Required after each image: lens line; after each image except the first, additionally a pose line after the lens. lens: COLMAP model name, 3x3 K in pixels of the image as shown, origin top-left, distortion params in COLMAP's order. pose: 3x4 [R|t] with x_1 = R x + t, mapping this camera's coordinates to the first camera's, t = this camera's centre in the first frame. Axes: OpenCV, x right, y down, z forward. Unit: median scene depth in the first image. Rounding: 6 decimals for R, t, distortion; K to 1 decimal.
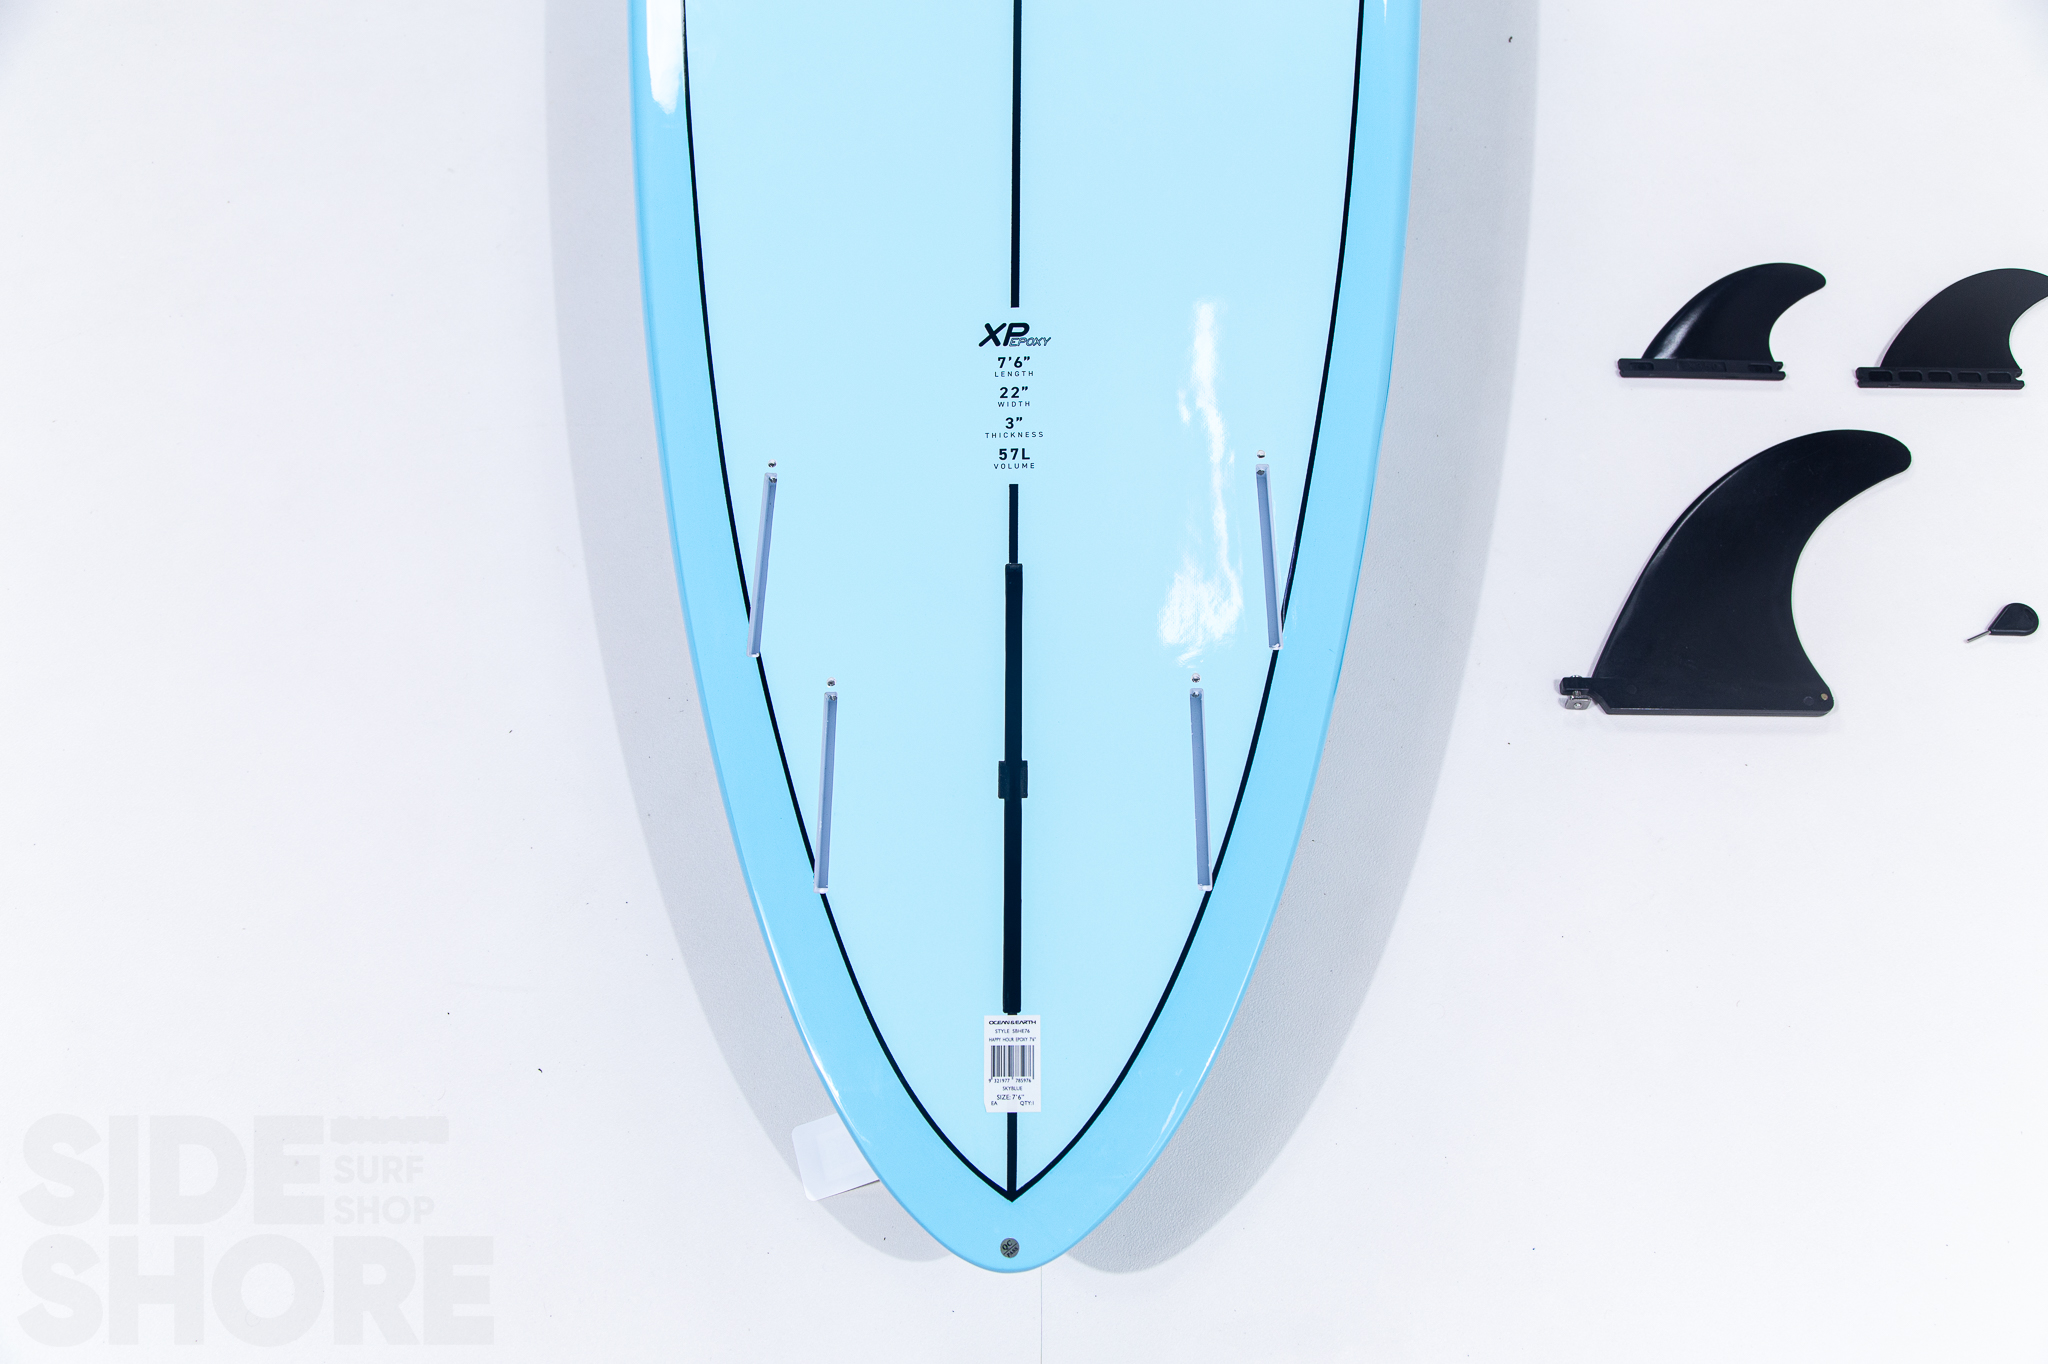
lens RADIAL K [[1811.1, 0, 1022.5], [0, 1811.1, 682.6], [0, 0, 1]] dist [0.004124, -0.002881]
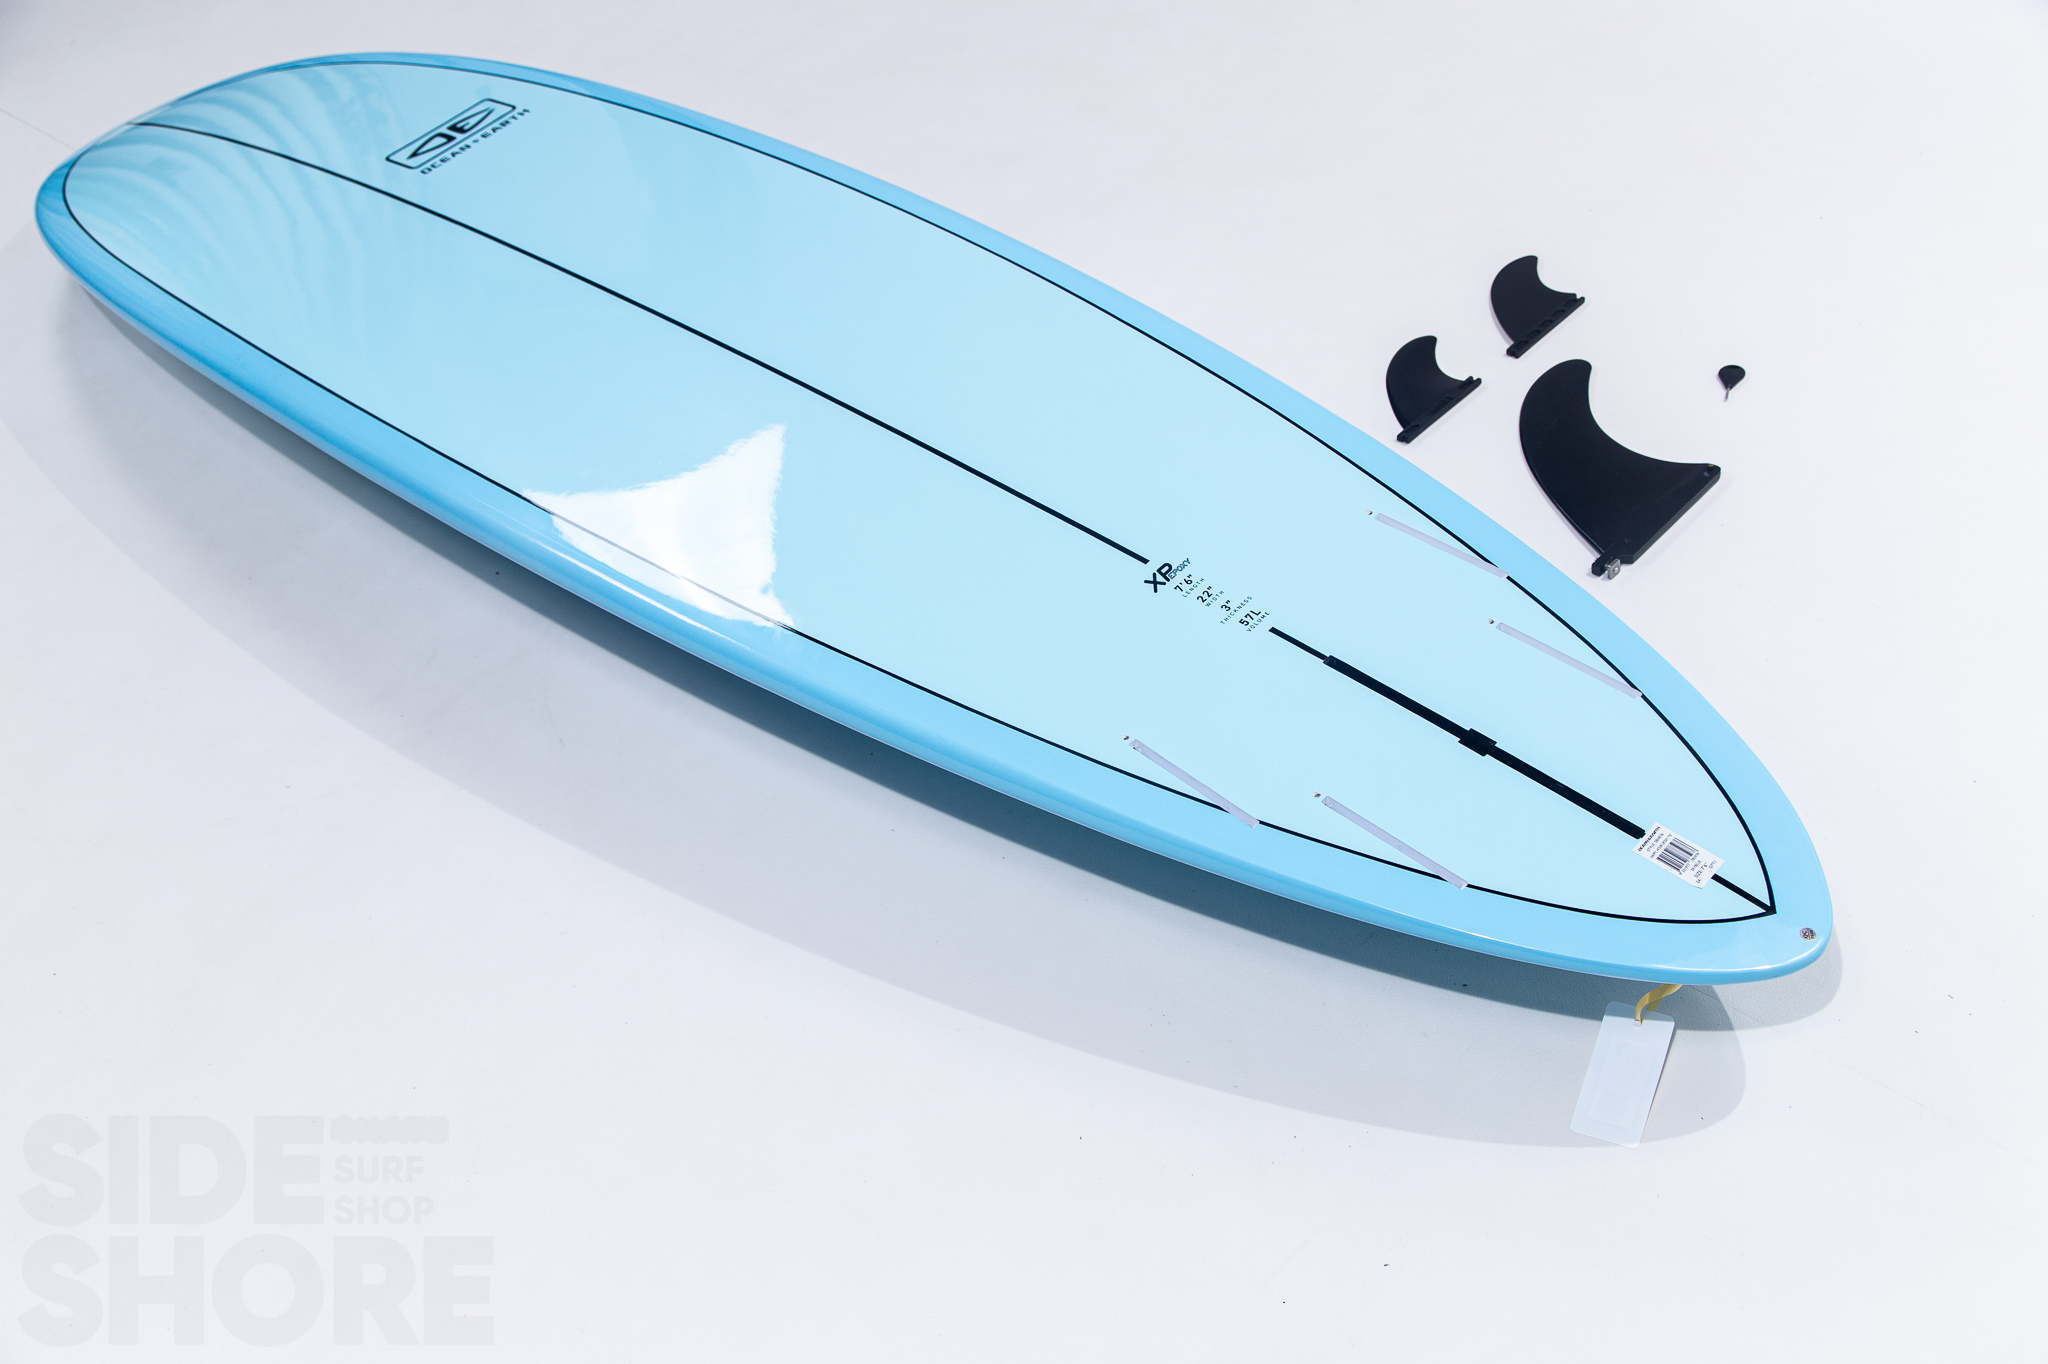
lens RADIAL K [[2074.6, 0, 1023.7], [0, 2074.6, 681.2], [0, 0, 1]] dist [0.000429, 0.000000]
pose [[0.677610, -0.561980, 0.474367, -0.786991], [0.717822, 0.645681, -0.260439, 0.157592], [-0.159928, 0.516987, 0.840921, -0.150722]]
